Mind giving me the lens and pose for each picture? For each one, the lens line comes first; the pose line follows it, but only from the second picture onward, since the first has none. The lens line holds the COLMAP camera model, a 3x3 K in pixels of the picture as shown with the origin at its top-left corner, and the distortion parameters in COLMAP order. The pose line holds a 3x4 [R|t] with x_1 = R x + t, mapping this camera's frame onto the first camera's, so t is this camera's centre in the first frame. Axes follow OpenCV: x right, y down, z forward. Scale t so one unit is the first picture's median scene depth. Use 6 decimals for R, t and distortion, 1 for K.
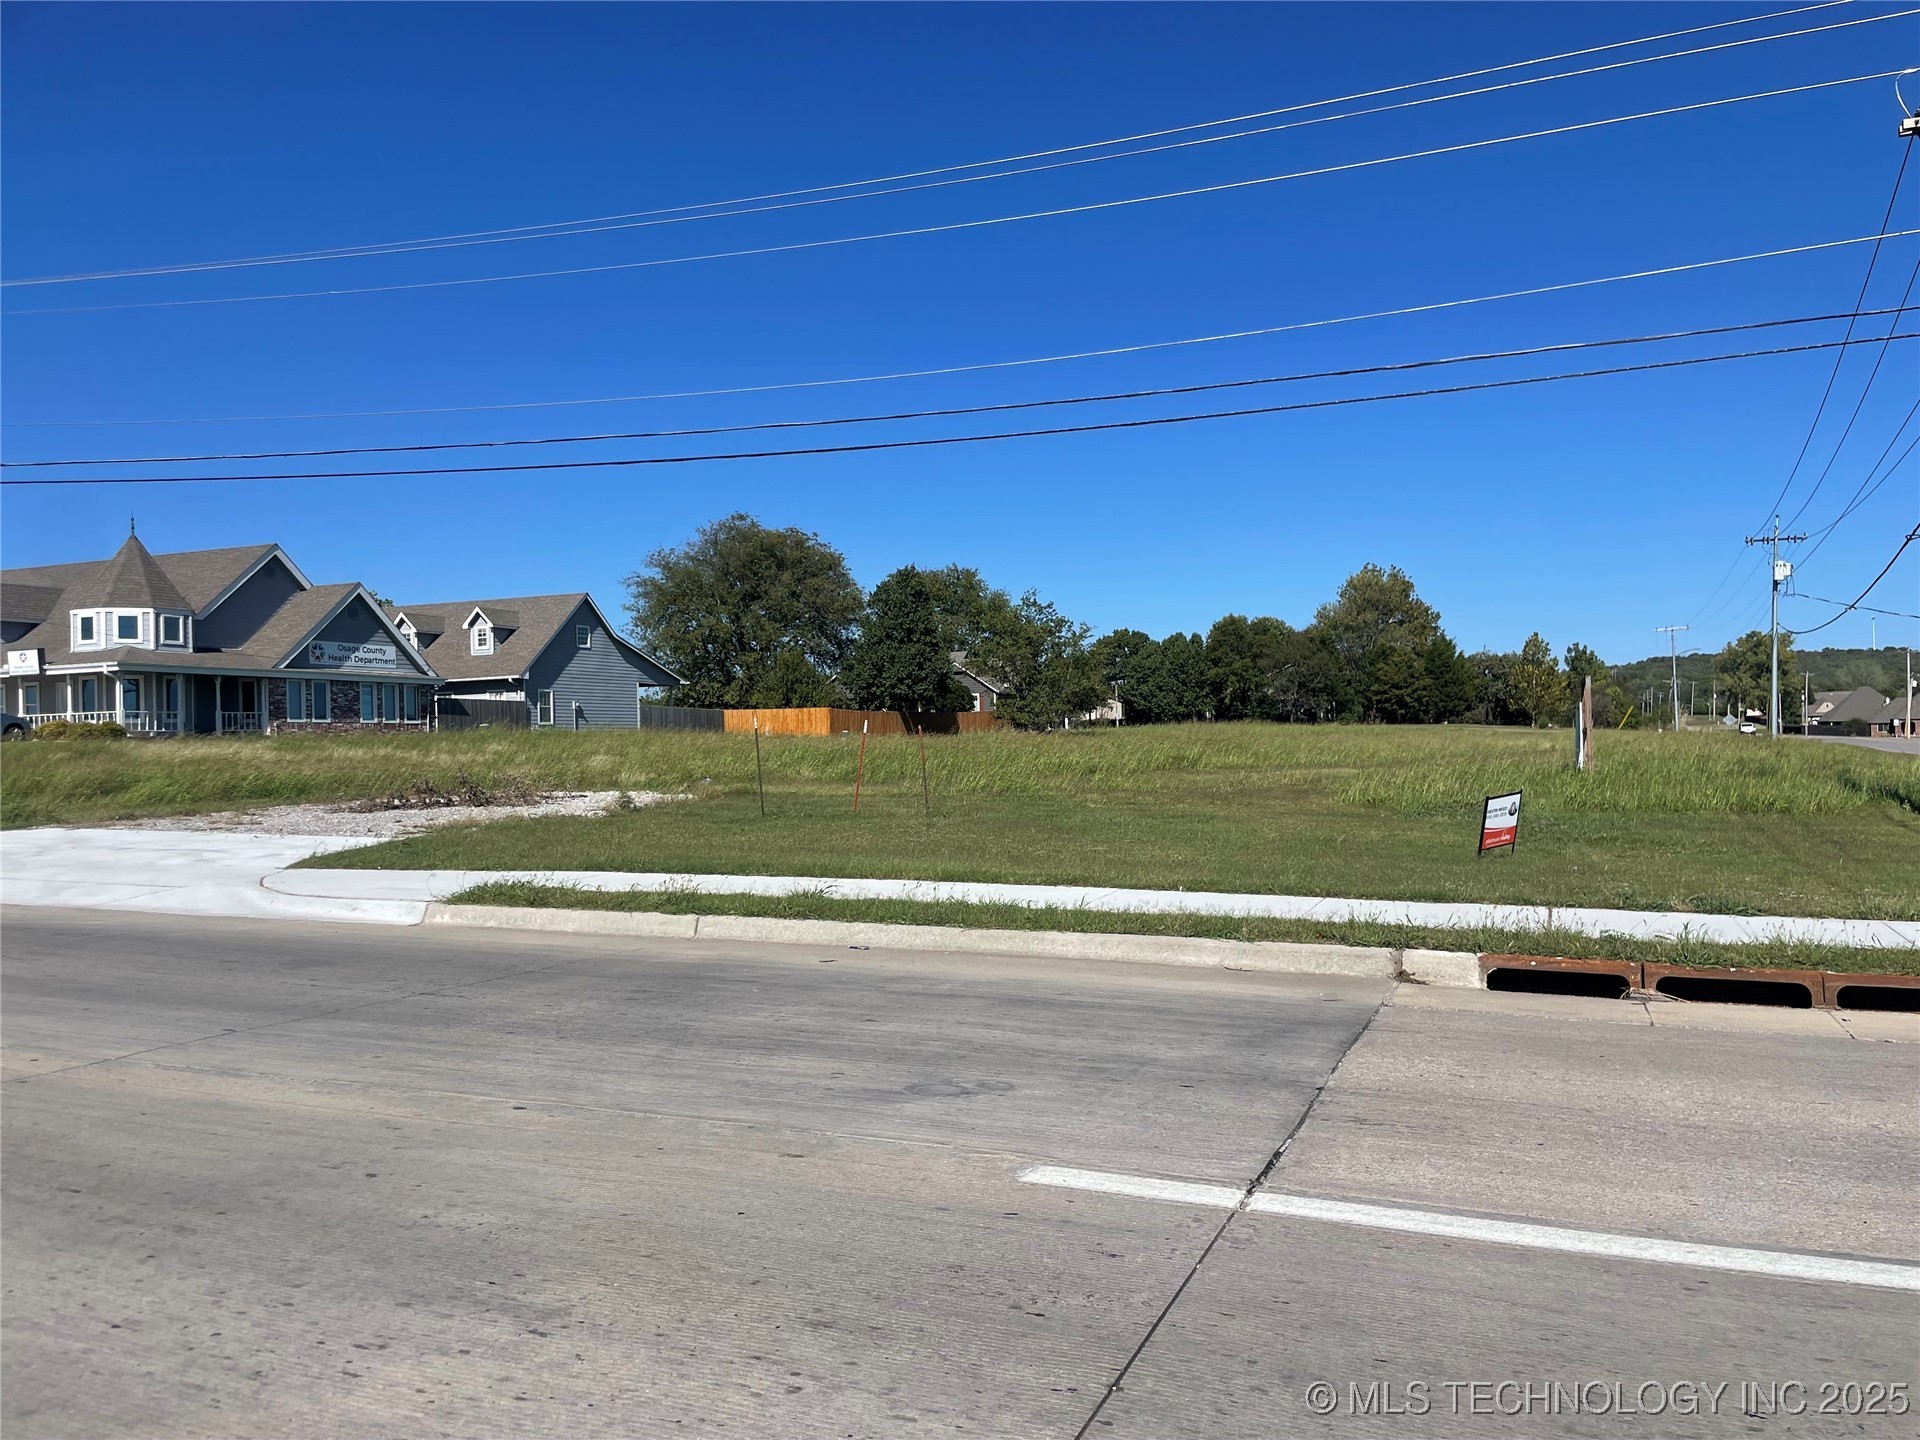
lens RADIAL K [[1467.6, 0, 972.7], [0, 1467.6, 733.4], [0, 0, 1]] dist [0.086600, -0.115027]
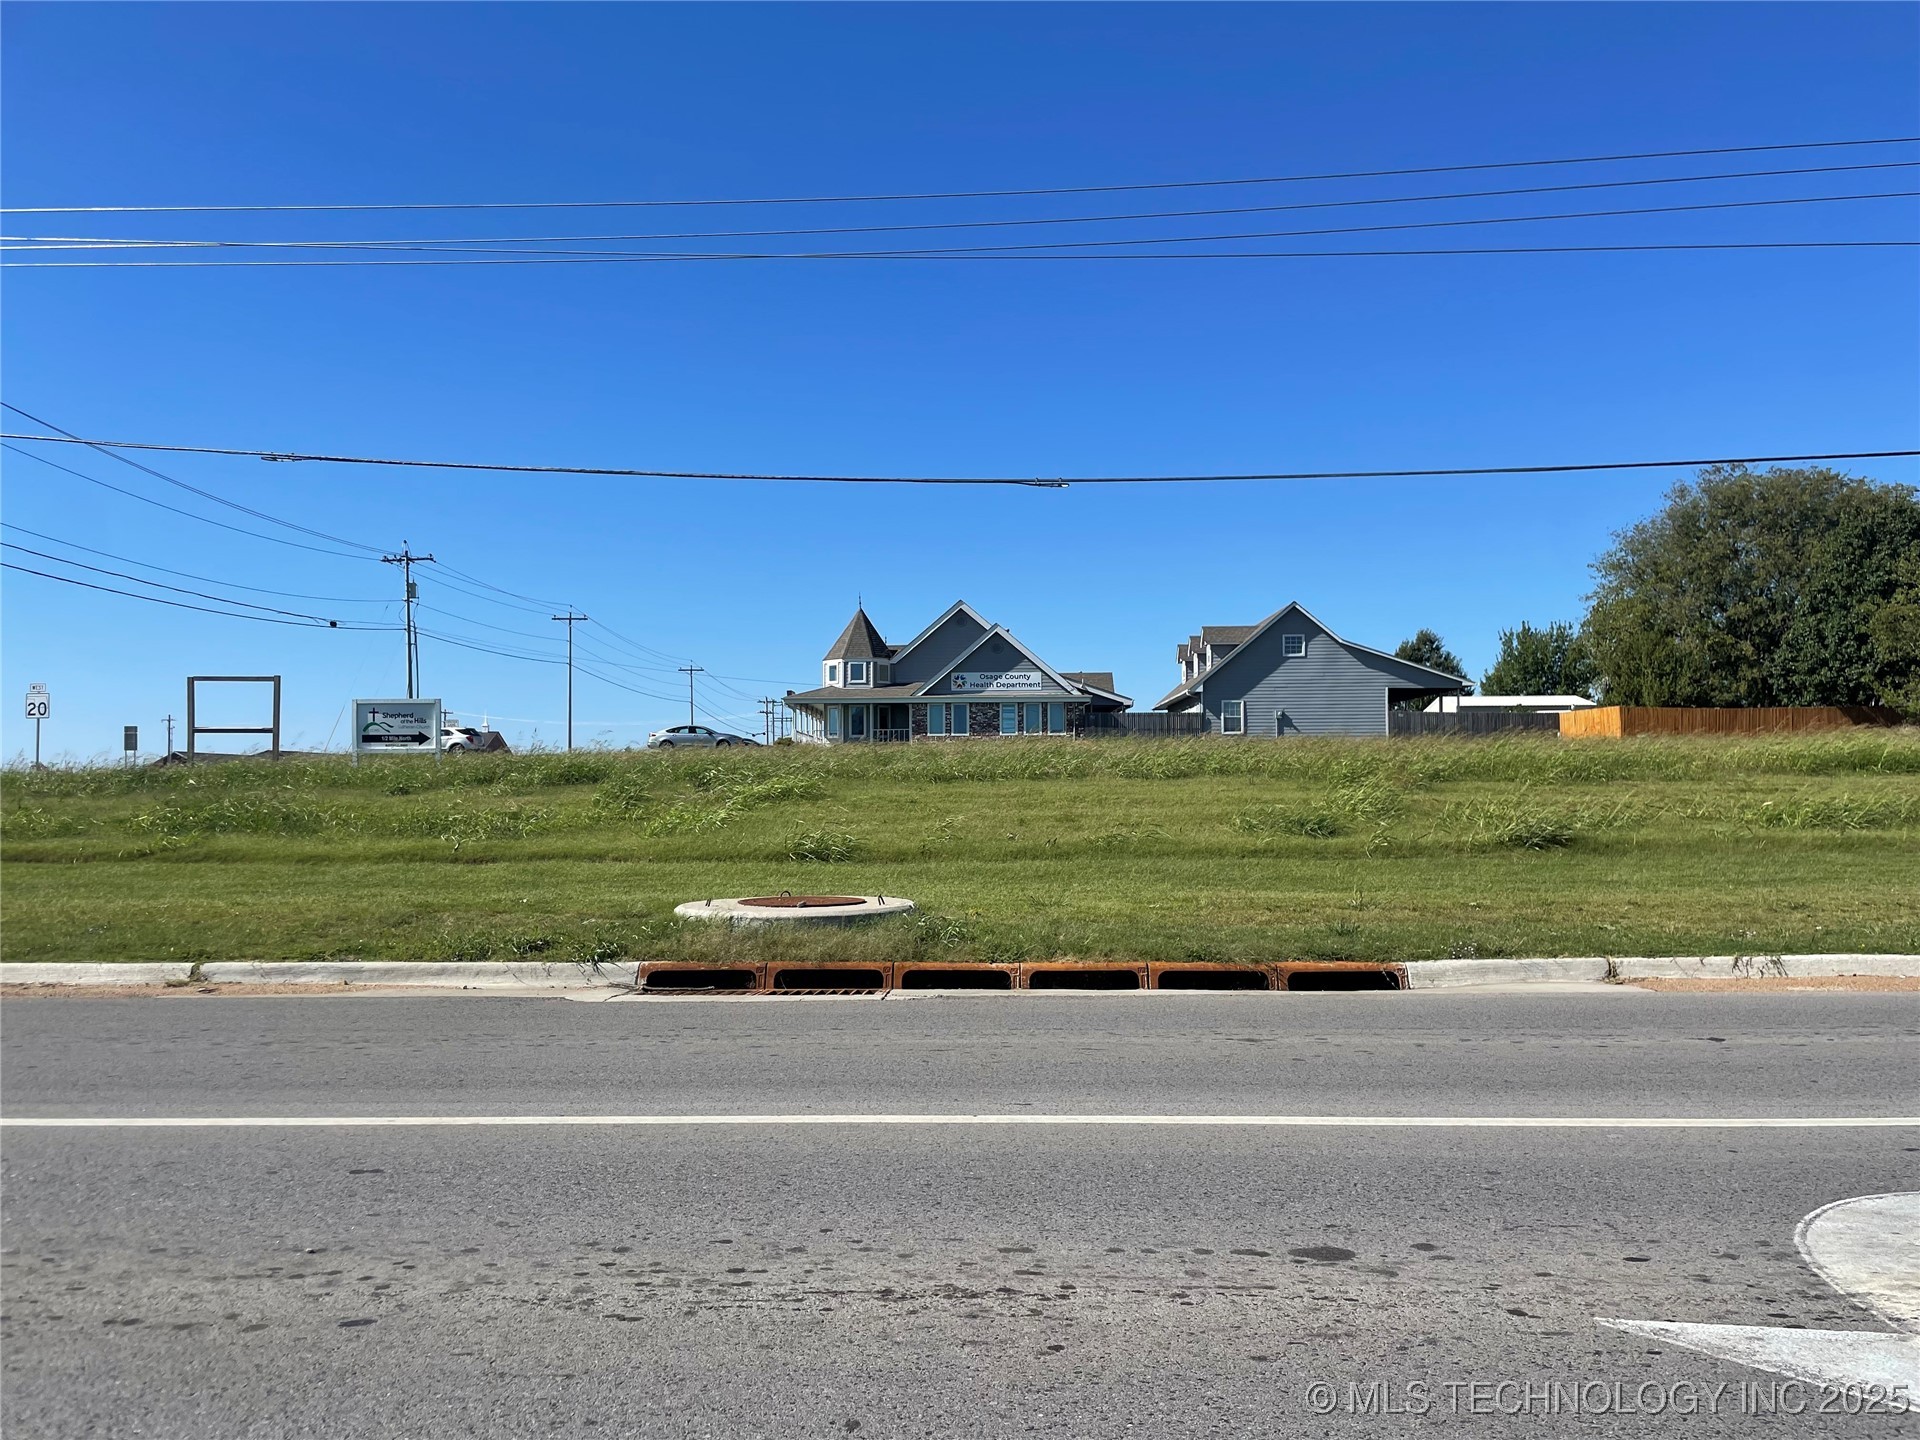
lens RADIAL K [[1467.6, 0, 965.1], [0, 1467.6, 717.0], [0, 0, 1]] dist [0.086600, -0.115027]
pose [[0.367856, -0.026348, -0.929509, 1.574511], [0.007633, 0.999650, -0.025315, 0.017954], [0.929851, 0.002218, 0.367929, 1.130736]]
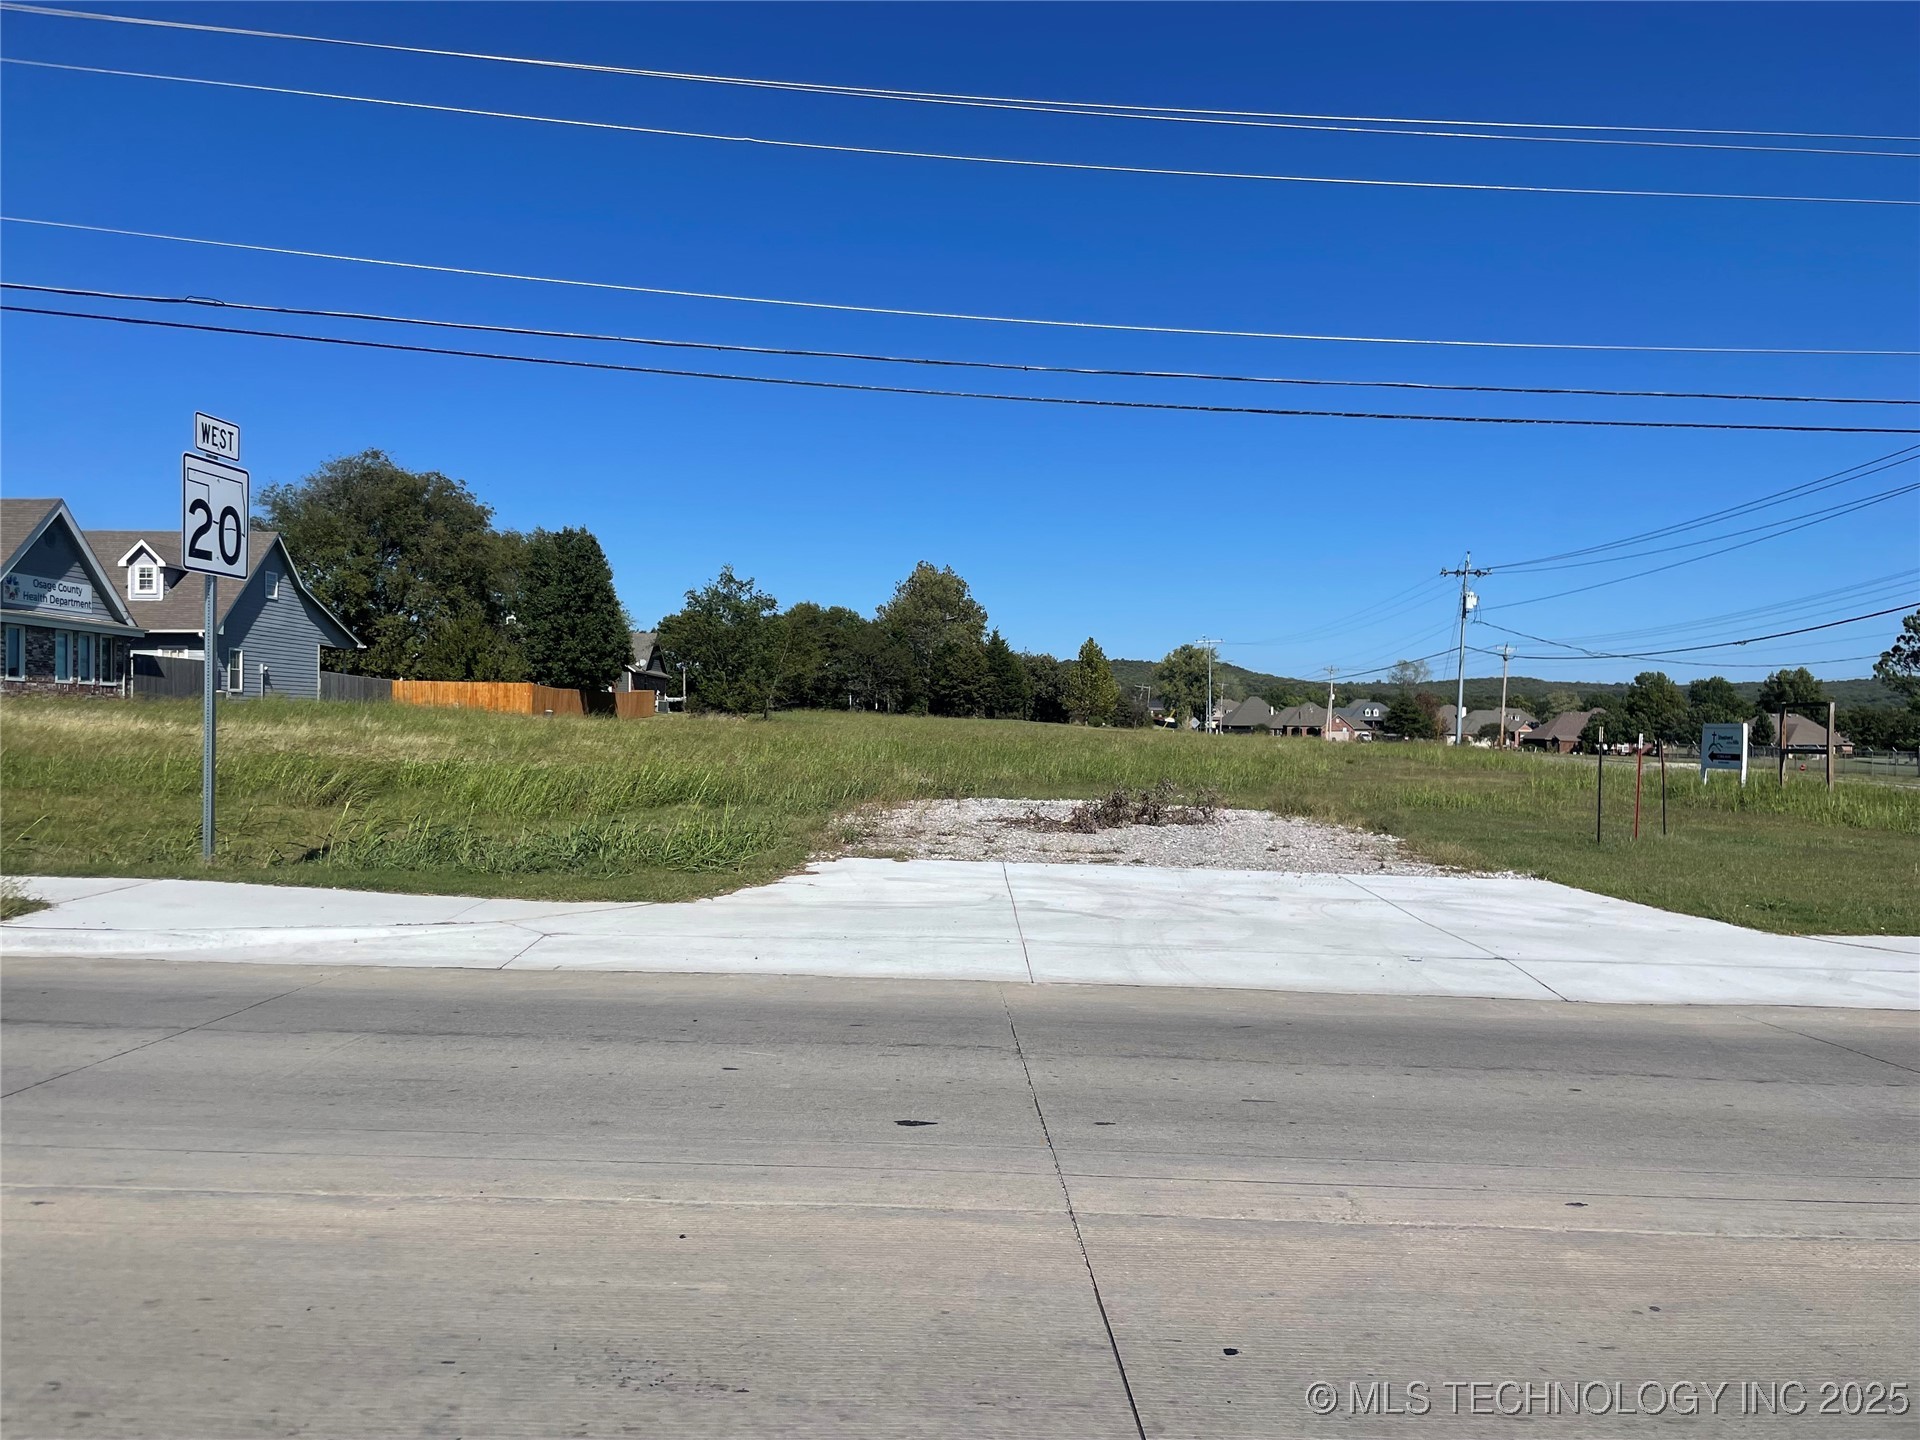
lens RADIAL K [[1467.6, 0, 954.7], [0, 1467.6, 731.8], [0, 0, 1]] dist [0.086600, -0.115027]
pose [[0.926746, 0.029758, 0.374507, -0.587716], [-0.033481, 0.999433, 0.003436, 0.000199], [-0.374193, -0.015723, 0.927218, 0.244651]]
